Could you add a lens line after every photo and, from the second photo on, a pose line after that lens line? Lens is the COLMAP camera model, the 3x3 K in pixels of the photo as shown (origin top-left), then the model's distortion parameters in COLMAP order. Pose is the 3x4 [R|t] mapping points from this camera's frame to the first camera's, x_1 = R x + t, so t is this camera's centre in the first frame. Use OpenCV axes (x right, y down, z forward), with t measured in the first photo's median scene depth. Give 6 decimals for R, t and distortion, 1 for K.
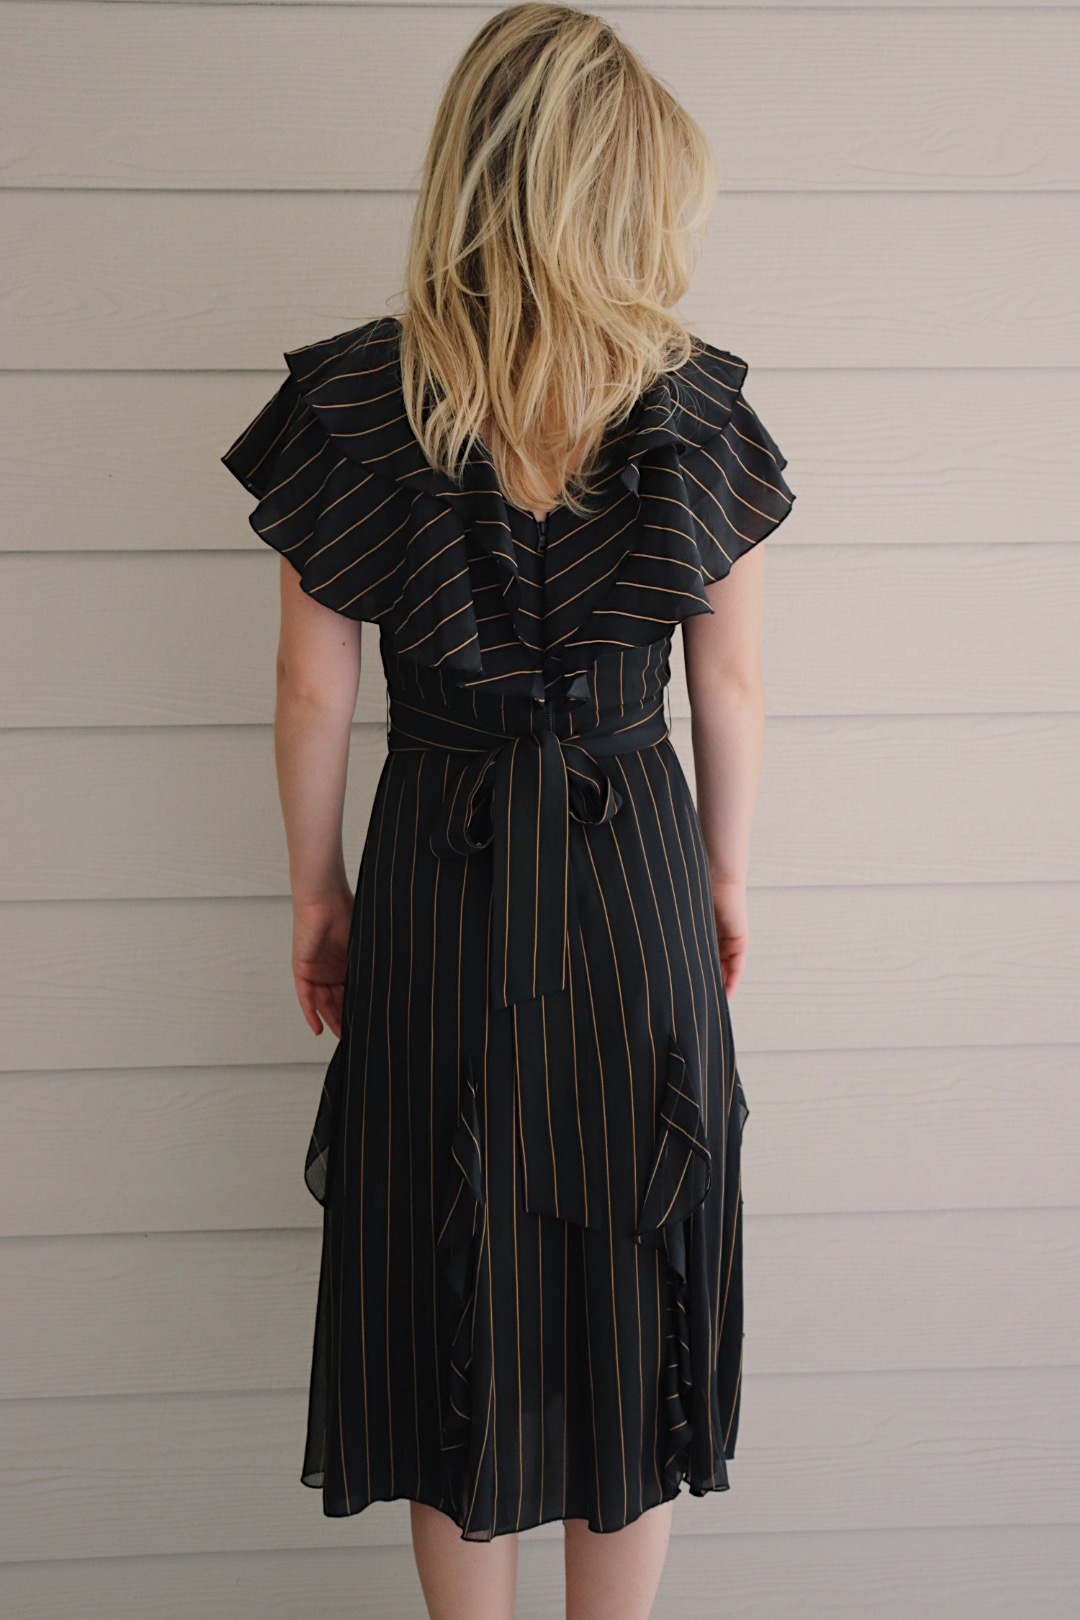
lens RADIAL K [[2187.7, 0, 535.0], [0, 2187.7, 808.8], [0, 0, 1]] dist [0.035841, 0.000000]
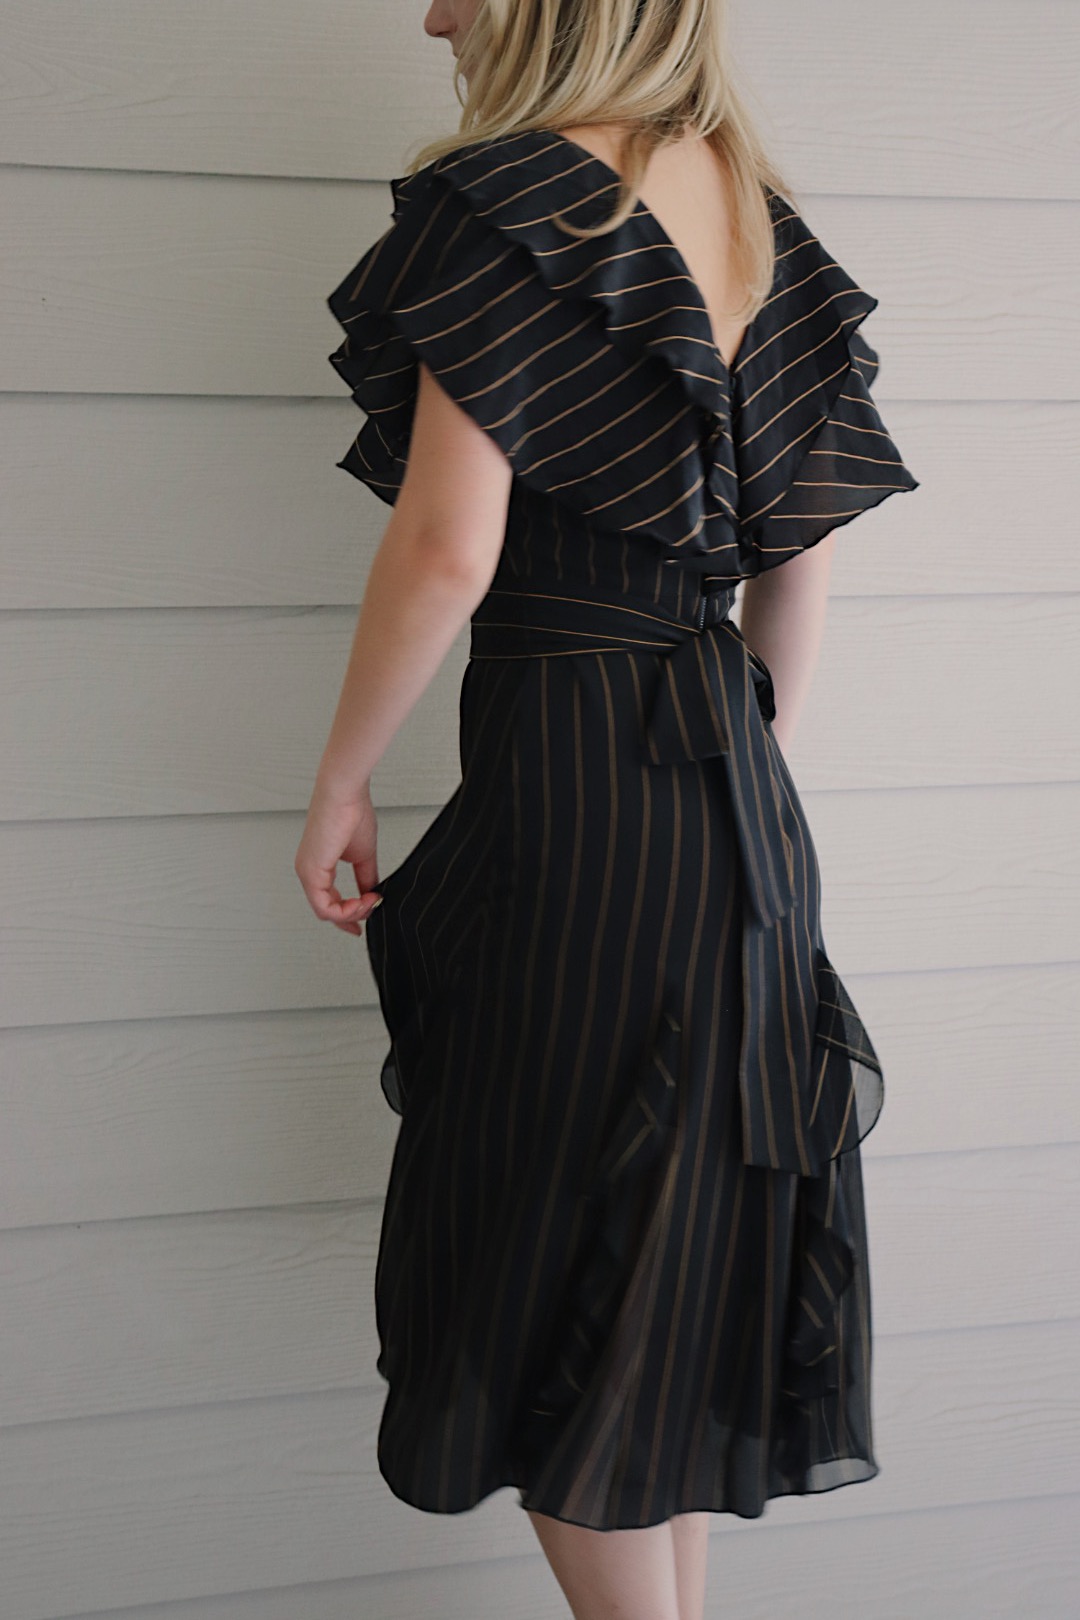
lens RADIAL K [[2649.9, 0, 532.2], [0, 2649.9, 812.1], [0, 0, 1]] dist [0.159989, 0.000000]
pose [[0.973451, -0.018832, 0.228119, -0.241906], [0.010782, 0.999276, 0.036484, 0.003797], [-0.228641, -0.033055, 0.972950, -0.013923]]
